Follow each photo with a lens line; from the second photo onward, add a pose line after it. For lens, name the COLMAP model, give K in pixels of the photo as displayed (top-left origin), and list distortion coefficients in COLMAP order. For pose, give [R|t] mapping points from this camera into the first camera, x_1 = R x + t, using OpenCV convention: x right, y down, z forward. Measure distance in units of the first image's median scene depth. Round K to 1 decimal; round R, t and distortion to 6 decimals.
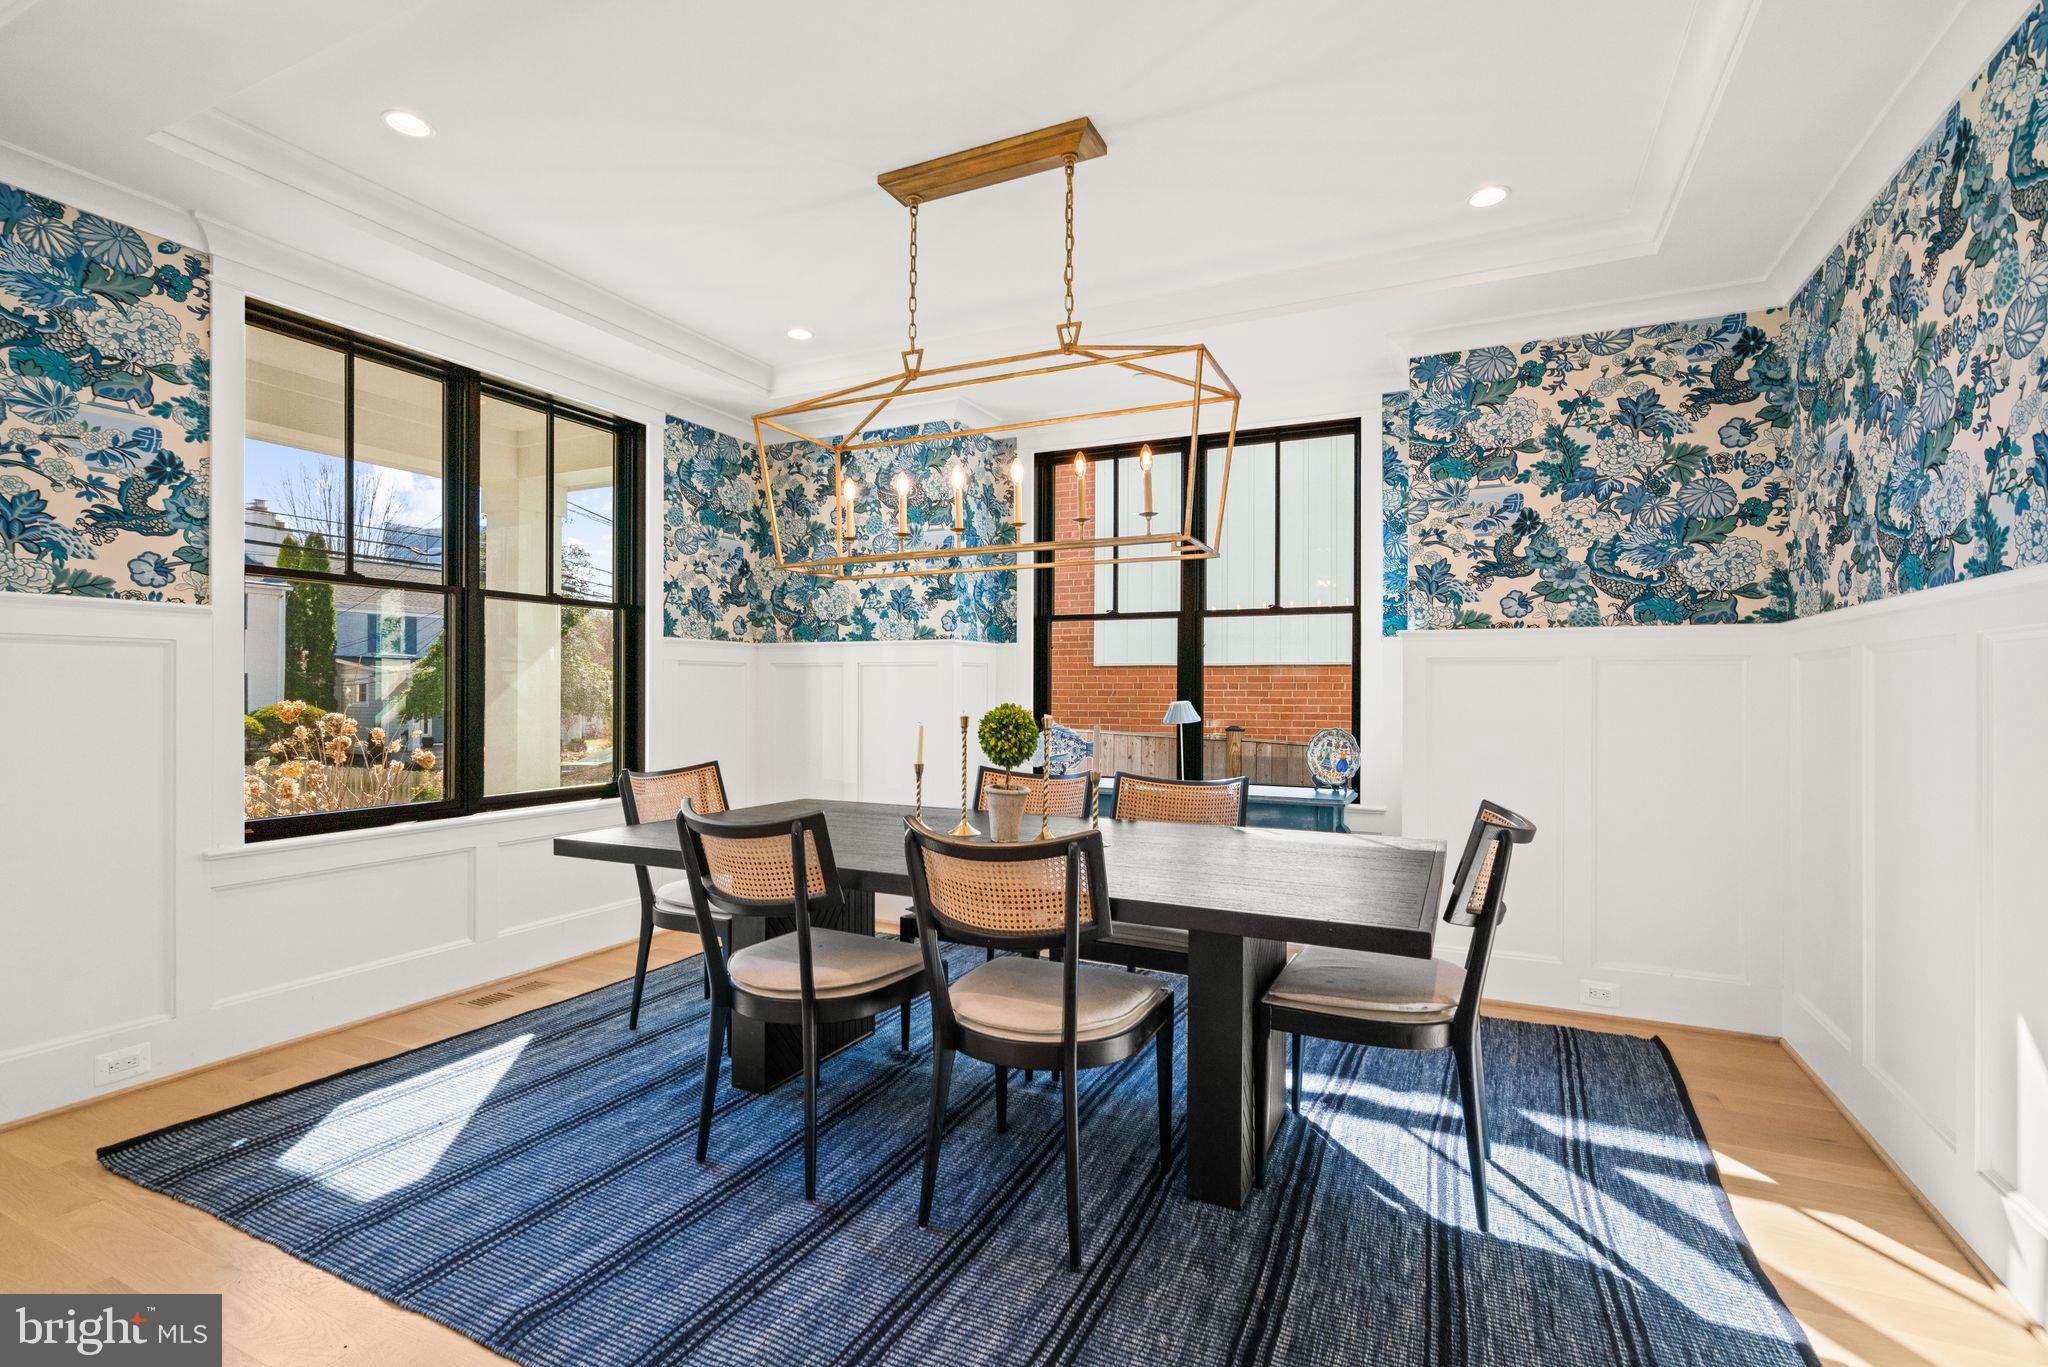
lens RADIAL K [[945.4, 0, 1024.0], [0, 945.4, 683.5], [0, 0, 1]] dist [0.000043, 0.000922]
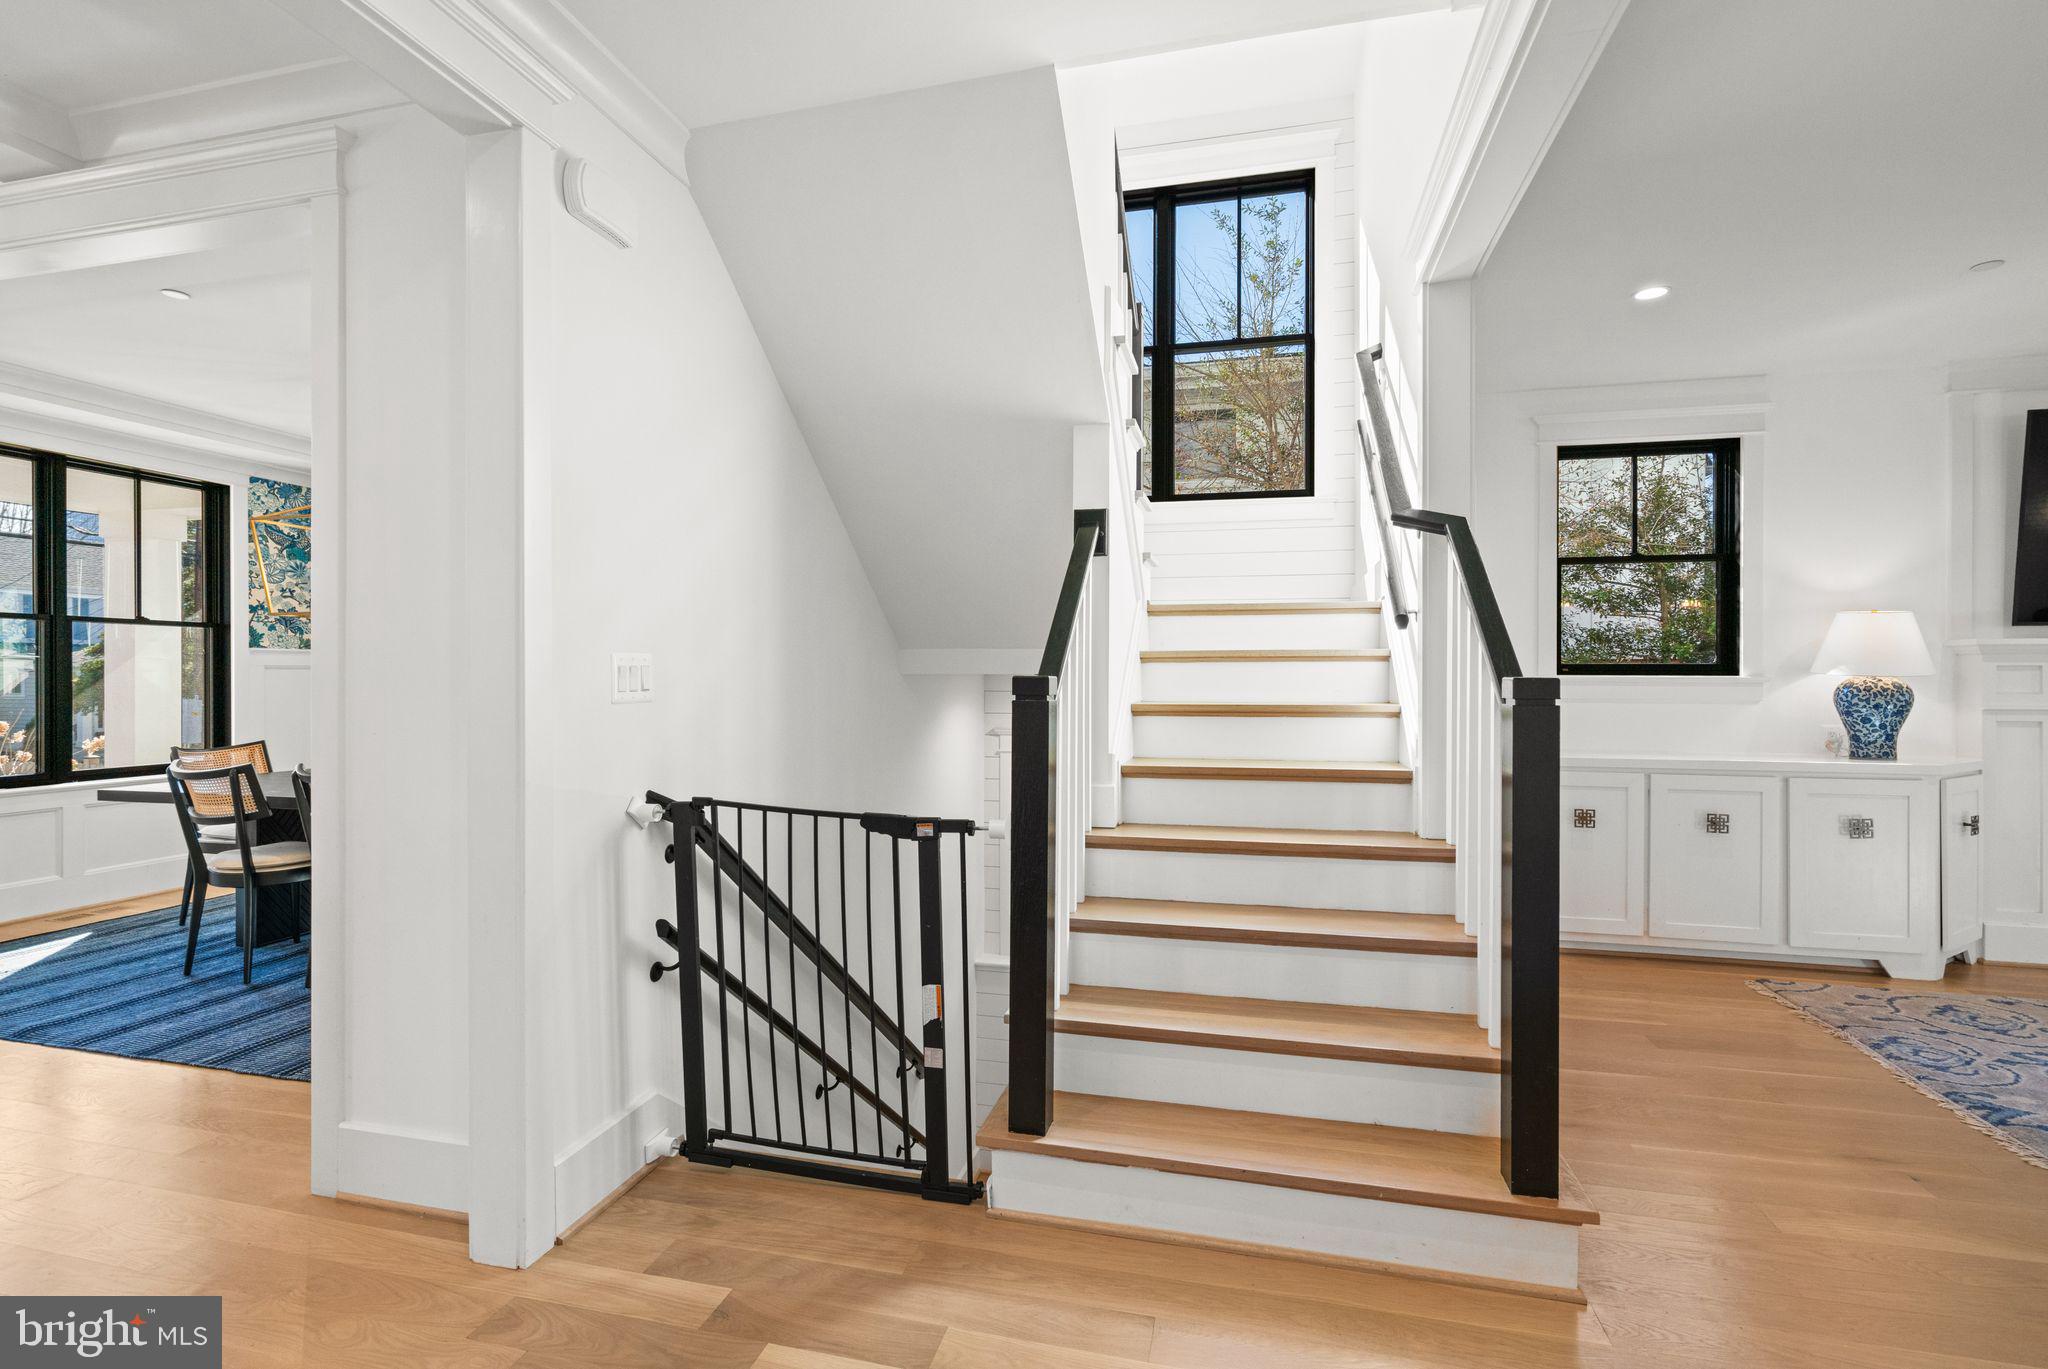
lens RADIAL K [[943.8, 0, 1023.3], [0, 943.8, 670.2], [0, 0, 1]] dist [-0.001146, 0.000922]
pose [[0.979079, 0.000579, 0.203481, 0.572055], [-0.000520, 1.000000, -0.000343, -0.027361], [-0.203481, 0.000230, 0.979079, -0.697208]]
